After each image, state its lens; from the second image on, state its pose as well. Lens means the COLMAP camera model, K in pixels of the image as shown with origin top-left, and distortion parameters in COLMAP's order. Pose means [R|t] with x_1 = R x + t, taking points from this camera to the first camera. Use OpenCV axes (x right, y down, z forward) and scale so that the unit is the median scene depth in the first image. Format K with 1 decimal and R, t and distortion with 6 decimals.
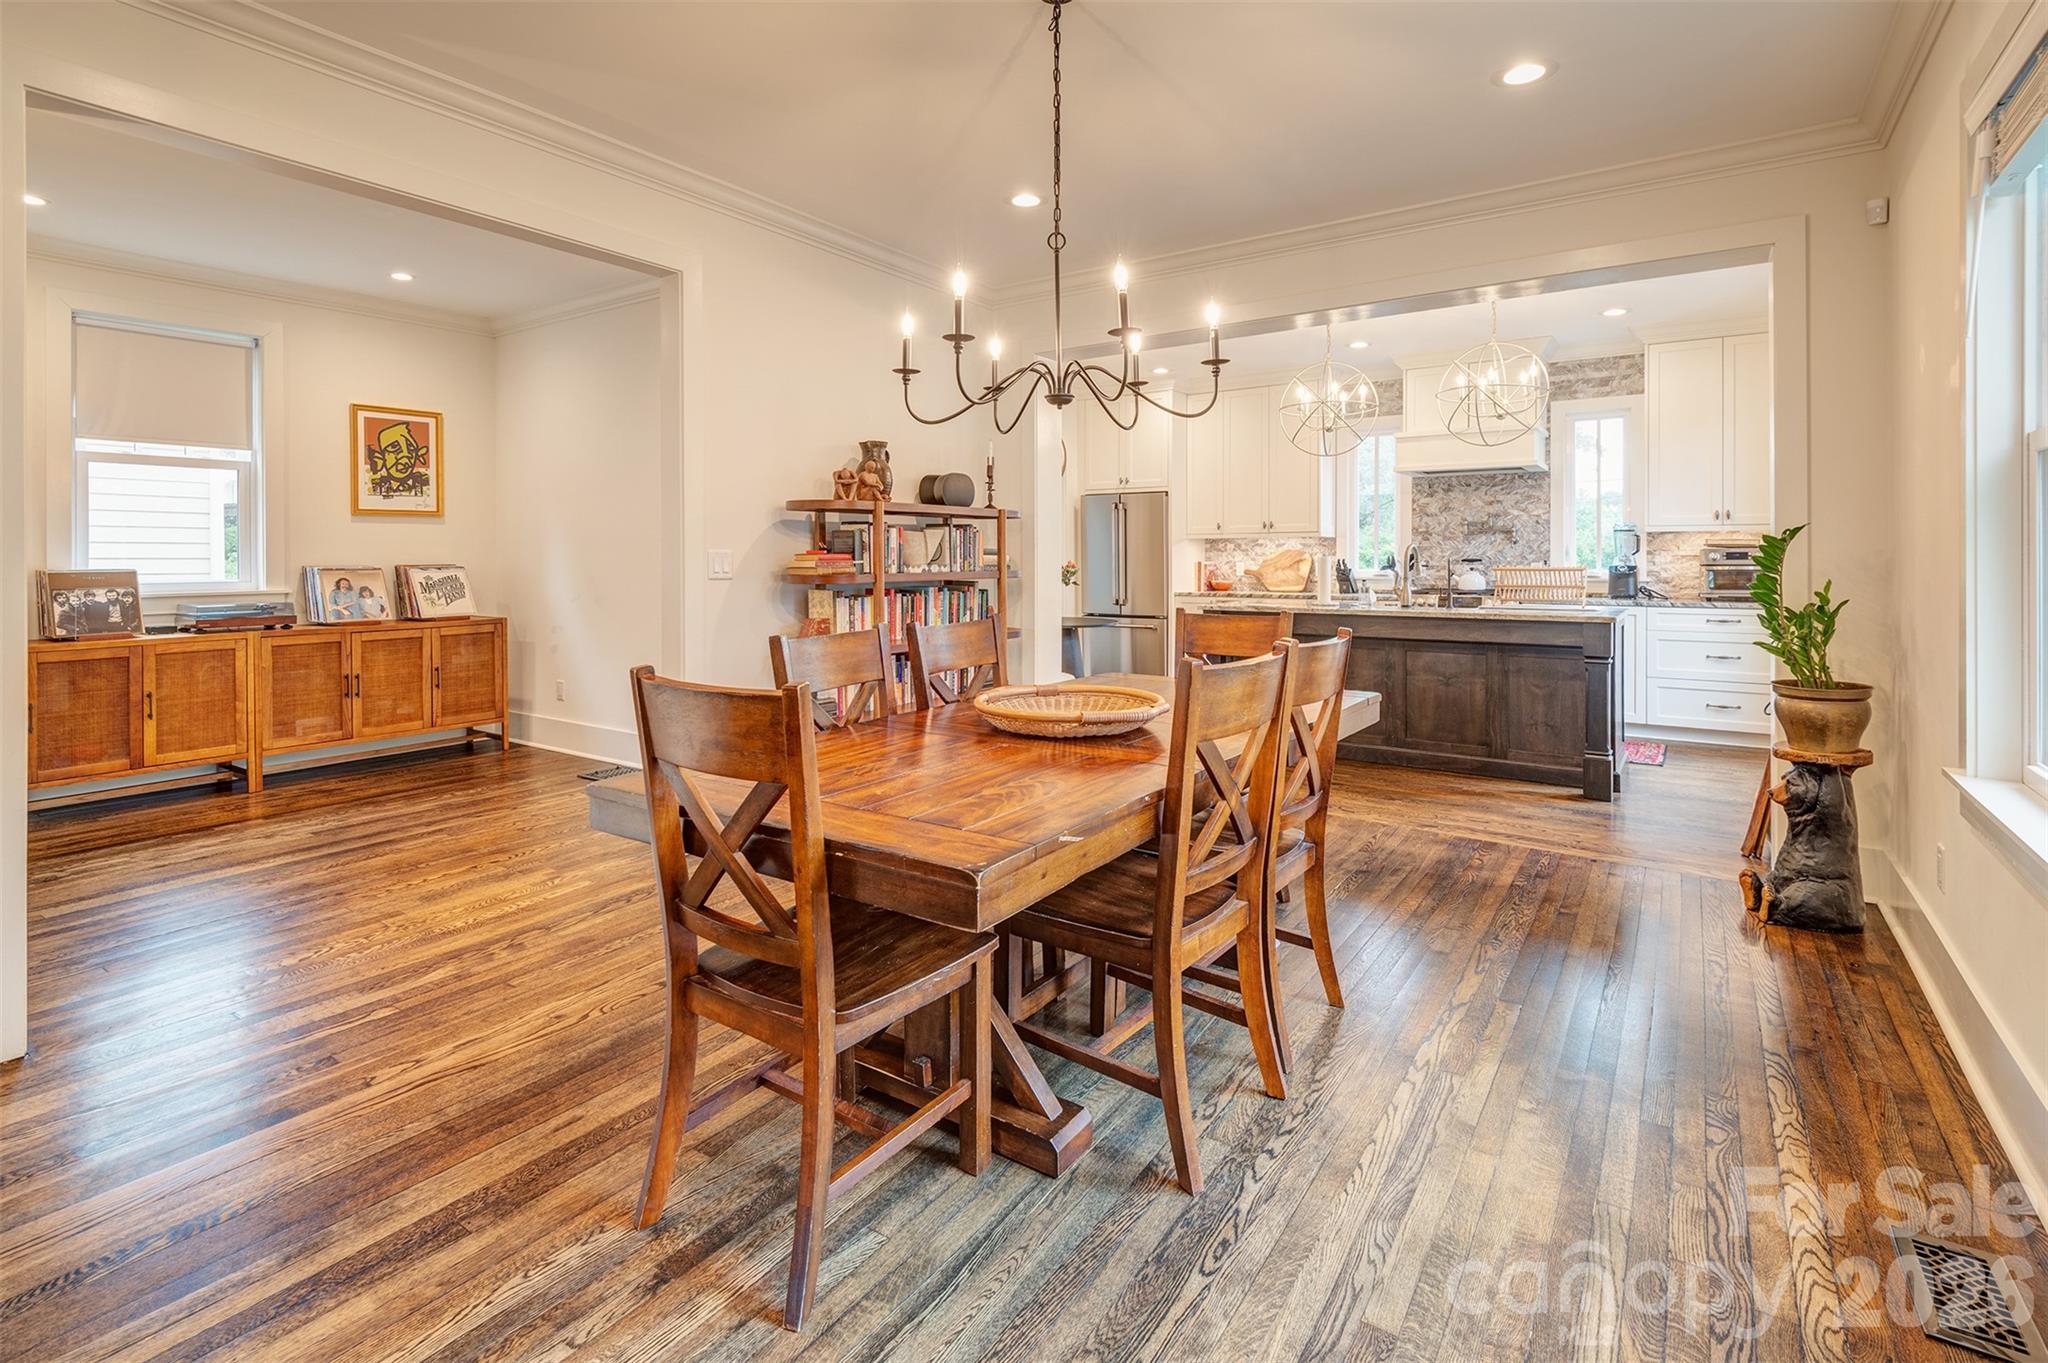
lens RADIAL K [[941.8, 0, 1013.3], [0, 941.8, 554.7], [0, 0, 1]] dist [0.002531, -0.006921]
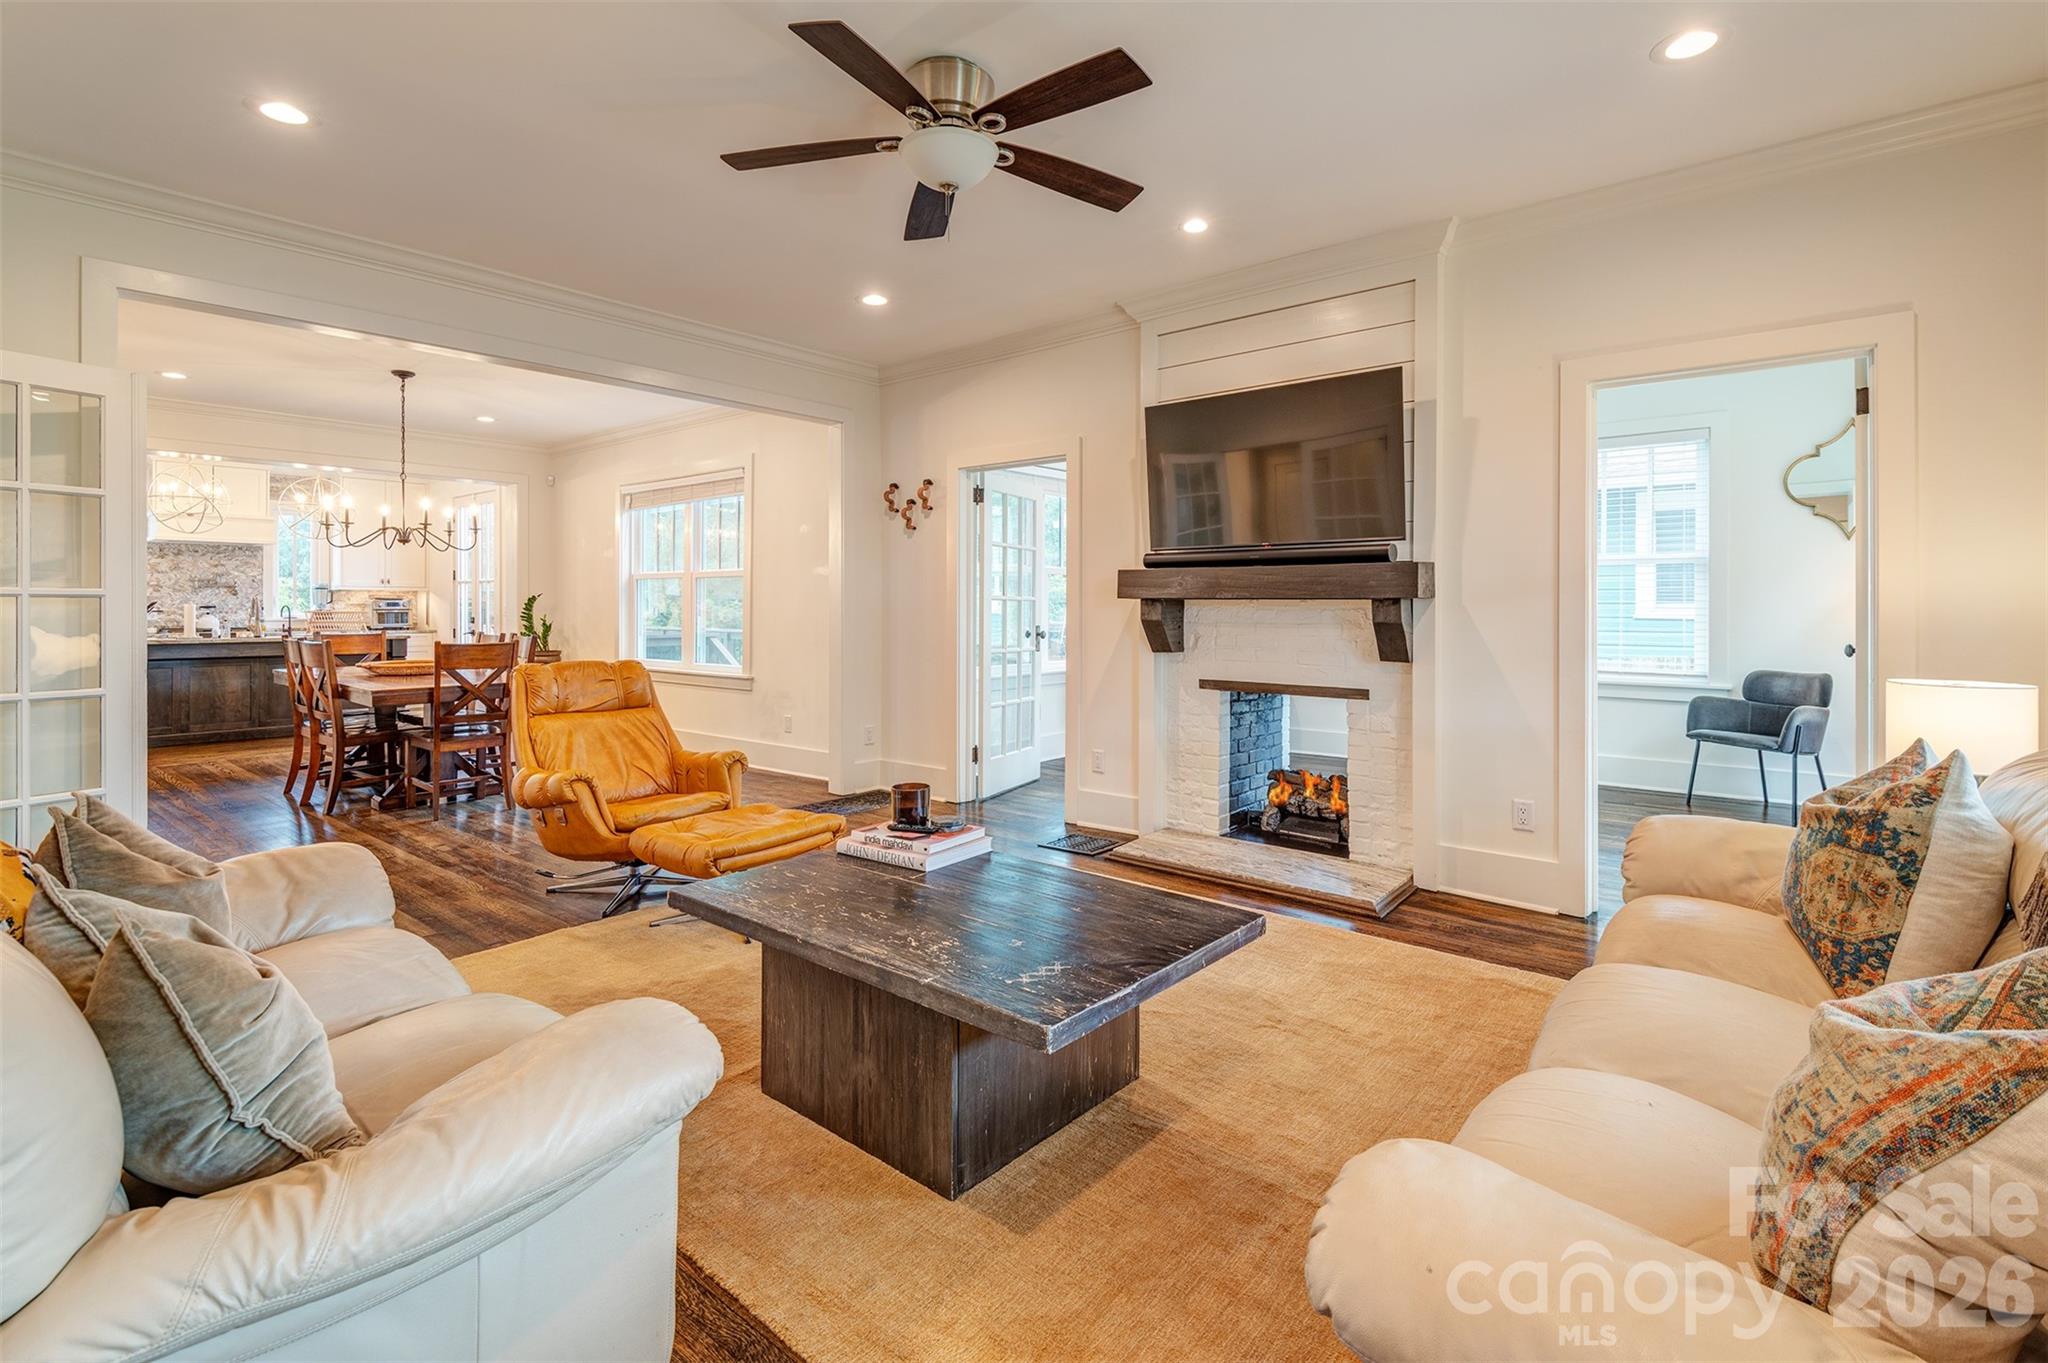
lens RADIAL K [[941.8, 0, 1044.1], [0, 941.8, 597.5], [0, 0, 1]] dist [0.002531, -0.006921]
pose [[0.047825, 0.007623, 0.998827, -0.887119], [-0.003828, 0.999965, -0.007449, -0.002557], [-0.998848, -0.003468, 0.047852, -0.307800]]
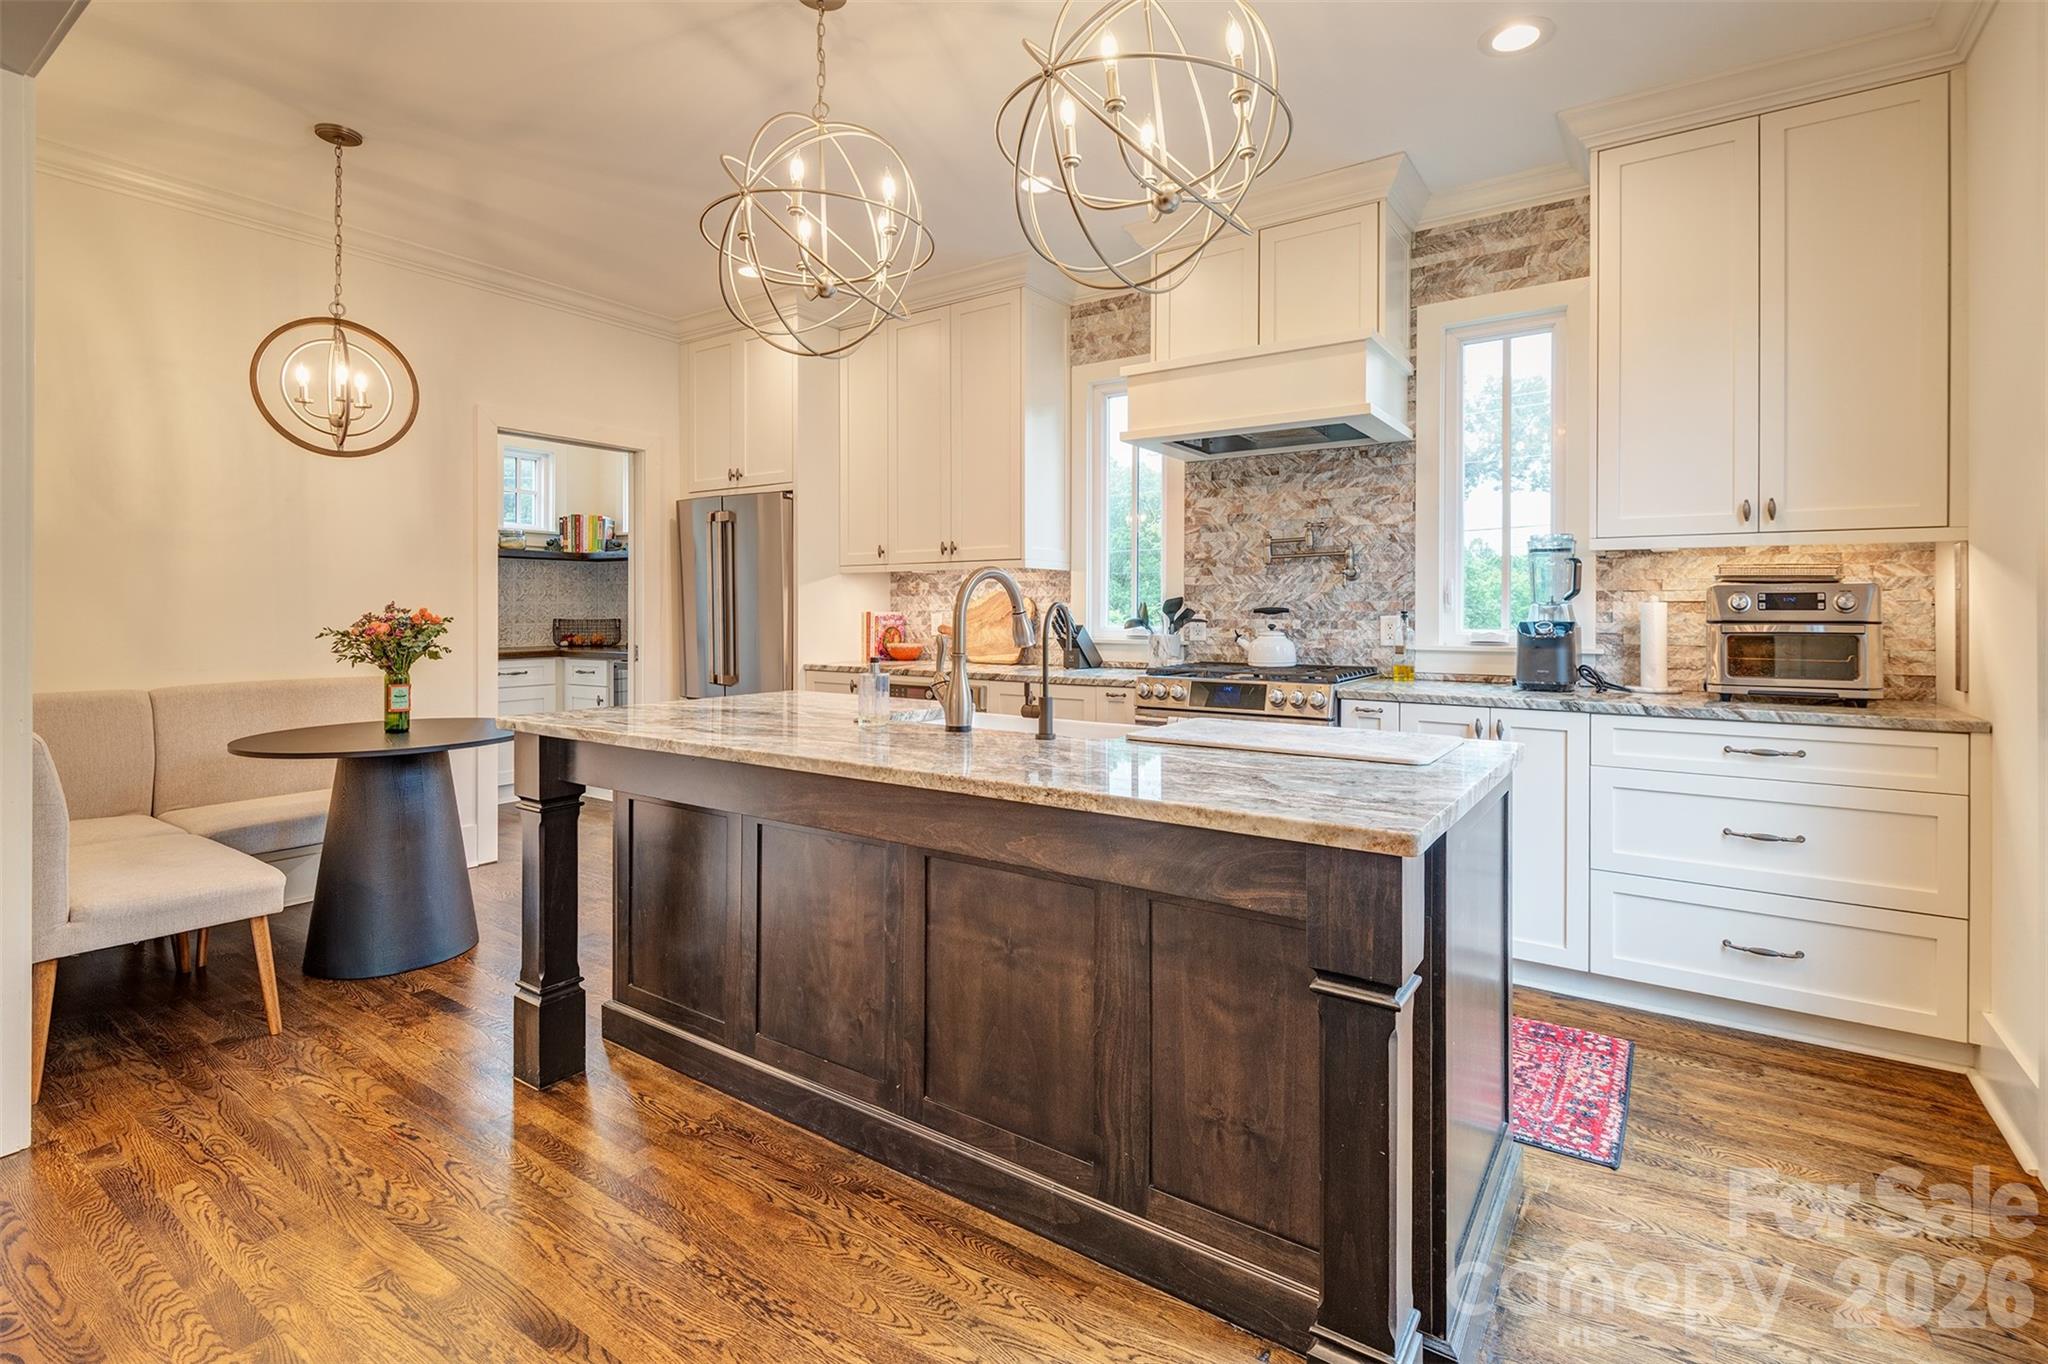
lens RADIAL K [[941.8, 0, 1022.0], [0, 941.8, 607.3], [0, 0, 1]] dist [0.002531, -0.006921]
pose [[0.999677, 0.004385, 0.025019, 0.358366], [-0.004371, 0.999990, -0.000606, 0.005440], [-0.025021, 0.000496, 0.999687, 0.511855]]
